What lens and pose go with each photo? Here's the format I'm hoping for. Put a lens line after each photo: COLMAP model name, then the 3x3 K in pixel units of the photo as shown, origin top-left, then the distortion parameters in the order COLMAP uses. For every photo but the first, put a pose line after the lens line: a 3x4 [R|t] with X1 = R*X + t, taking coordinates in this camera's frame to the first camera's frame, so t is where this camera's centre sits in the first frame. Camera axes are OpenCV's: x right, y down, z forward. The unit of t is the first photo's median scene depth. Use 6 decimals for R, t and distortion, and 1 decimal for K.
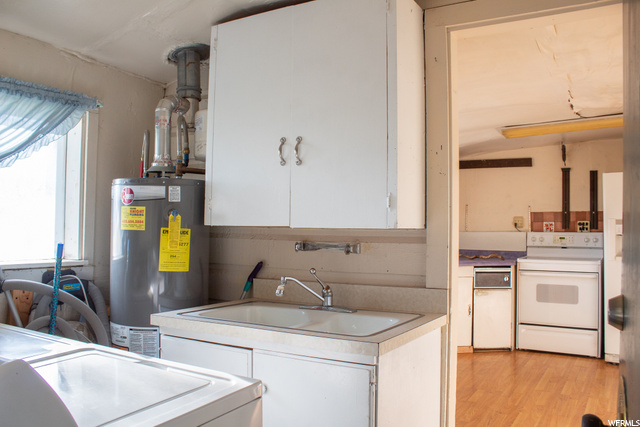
lens RADIAL K [[541.1, 0, 315.5], [0, 541.1, 210.7], [0, 0, 1]] dist [-0.144580, 0.130907]
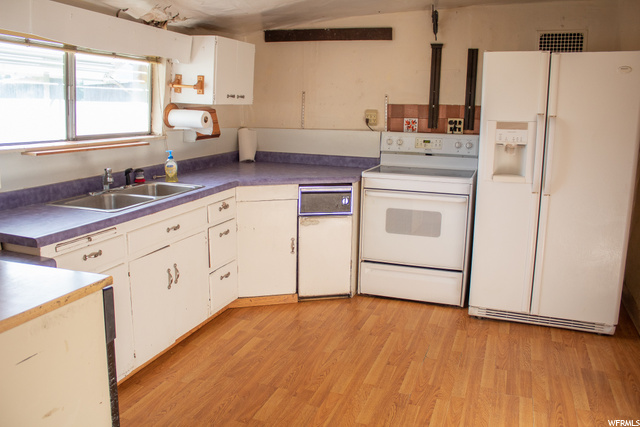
lens RADIAL K [[541.1, 0, 319.2], [0, 541.1, 211.8], [0, 0, 1]] dist [-0.144580, 0.130907]
pose [[0.979001, -0.029598, 0.201695, 0.179425], [-0.015844, 0.975364, 0.220034, -0.015627], [-0.203238, -0.218609, 0.954413, 0.317013]]
